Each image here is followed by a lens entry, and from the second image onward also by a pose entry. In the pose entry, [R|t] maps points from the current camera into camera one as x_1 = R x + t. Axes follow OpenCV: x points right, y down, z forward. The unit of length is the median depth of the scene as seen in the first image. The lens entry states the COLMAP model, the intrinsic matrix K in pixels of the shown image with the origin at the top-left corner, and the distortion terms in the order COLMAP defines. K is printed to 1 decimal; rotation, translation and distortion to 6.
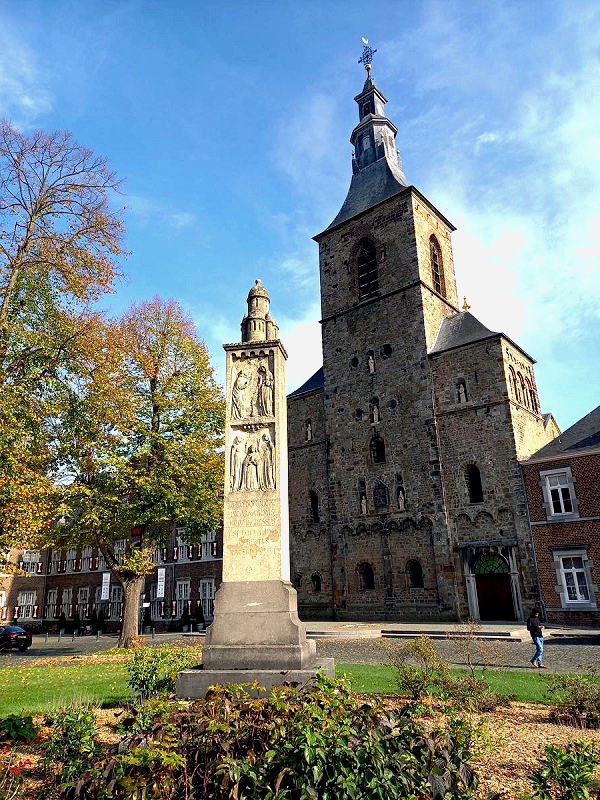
lens RADIAL K [[705.1, 0, 289.3], [0, 705.1, 351.5], [0, 0, 1]] dist [0.042824, -0.009948]
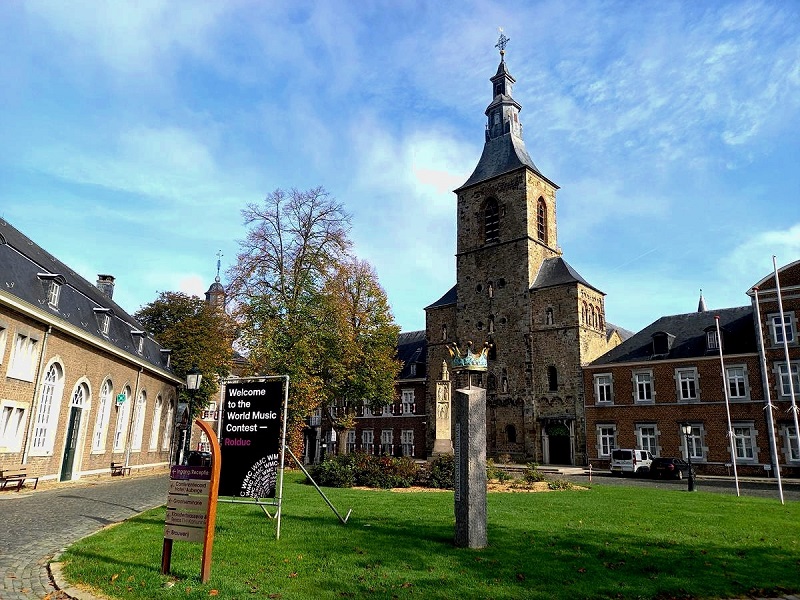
lens RADIAL K [[705.1, 0, 400.0], [0, 705.1, 300.0], [0, 0, 1]] dist [0.042824, -0.009948]
pose [[0.998935, 0.039385, -0.024041, -0.032972], [-0.035946, 0.990896, 0.129744, -0.146454], [0.028932, -0.128742, 0.991256, -0.435996]]
